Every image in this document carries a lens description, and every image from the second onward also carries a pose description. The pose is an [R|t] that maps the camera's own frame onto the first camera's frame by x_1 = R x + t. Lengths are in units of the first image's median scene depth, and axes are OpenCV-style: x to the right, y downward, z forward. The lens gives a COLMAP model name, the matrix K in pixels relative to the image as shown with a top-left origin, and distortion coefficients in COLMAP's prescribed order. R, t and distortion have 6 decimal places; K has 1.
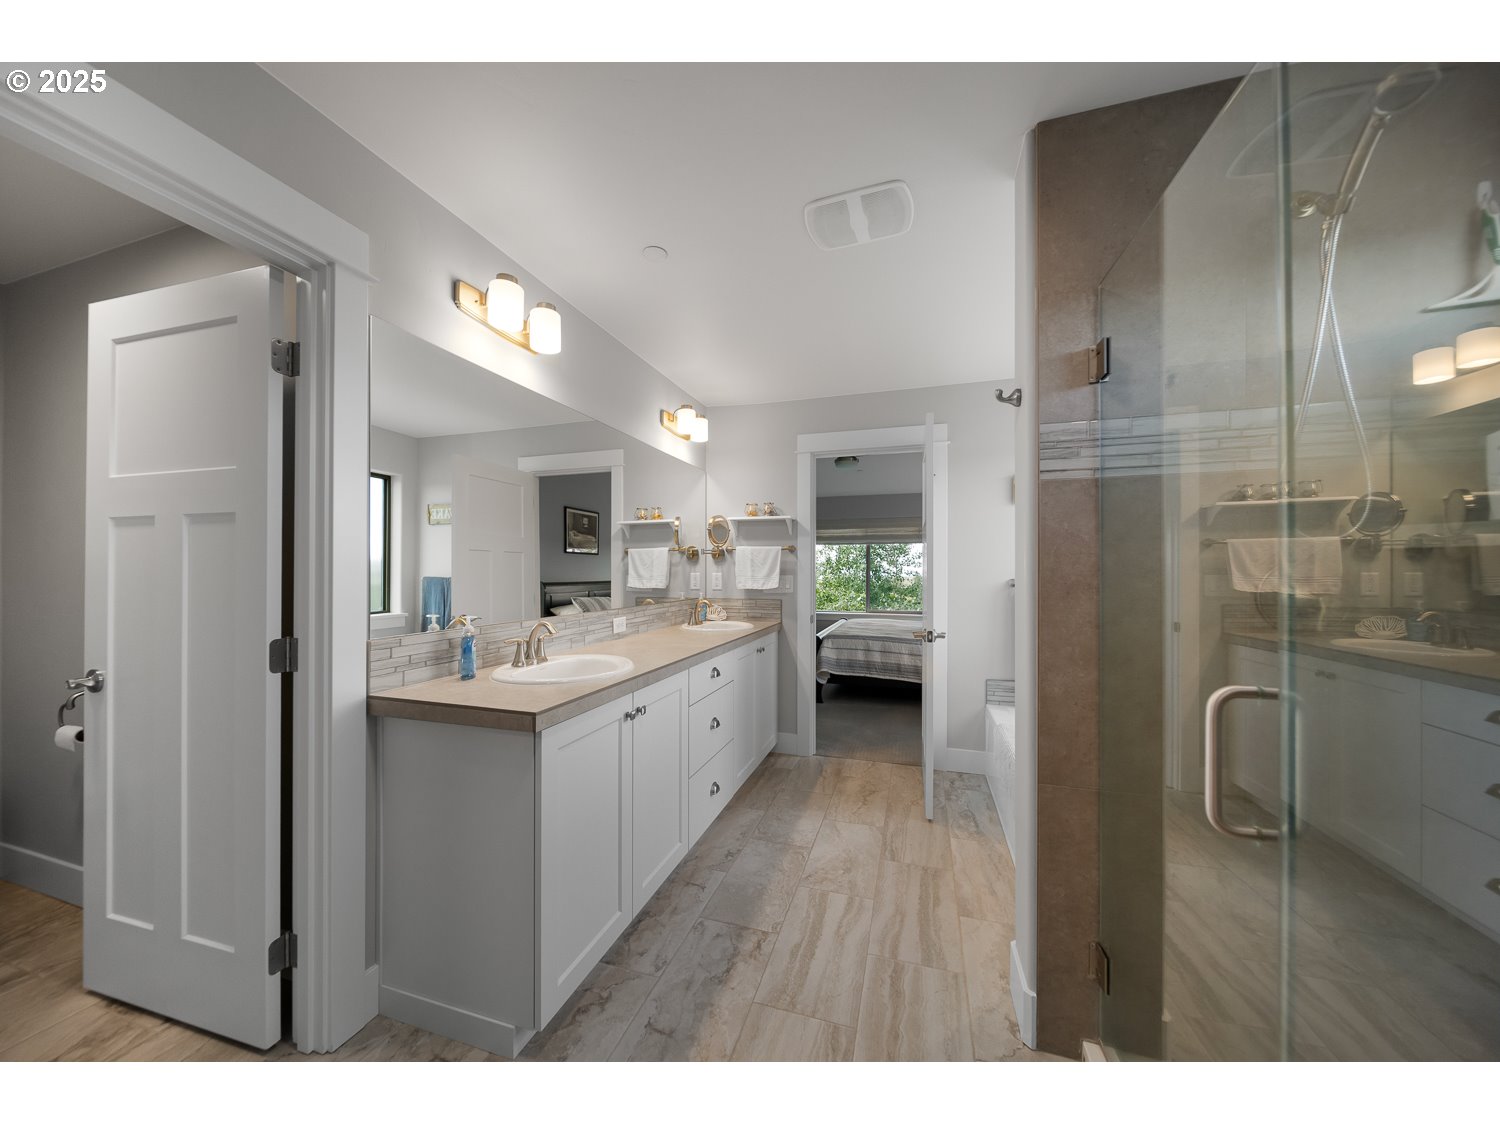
lens RADIAL K [[534.3, 0, 755.5], [0, 534.3, 555.3], [0, 0, 1]] dist [0.000162, -0.000057]
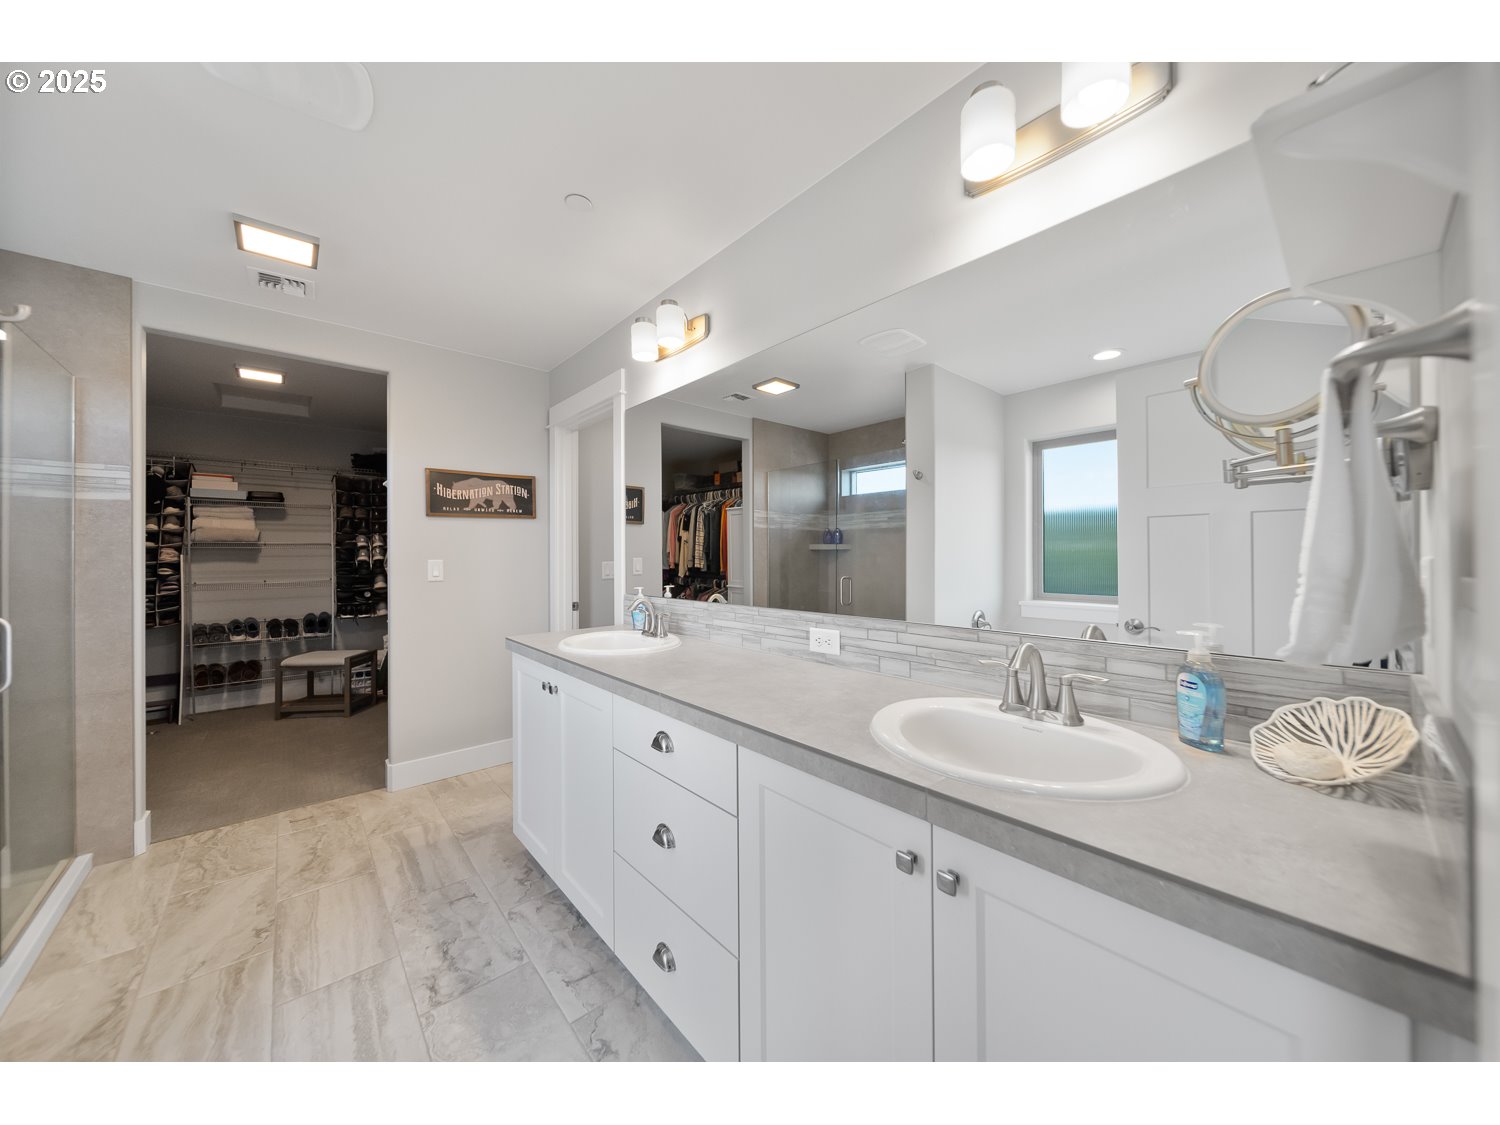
lens RADIAL K [[534.3, 0, 755.5], [0, 534.3, 555.3], [0, 0, 1]] dist [0.000162, -0.000057]
pose [[-0.530033, -0.000285, -0.847977, 0.310856], [0.040787, 0.998834, -0.025829, 0.047246], [0.846996, -0.048277, -0.529403, 1.297536]]
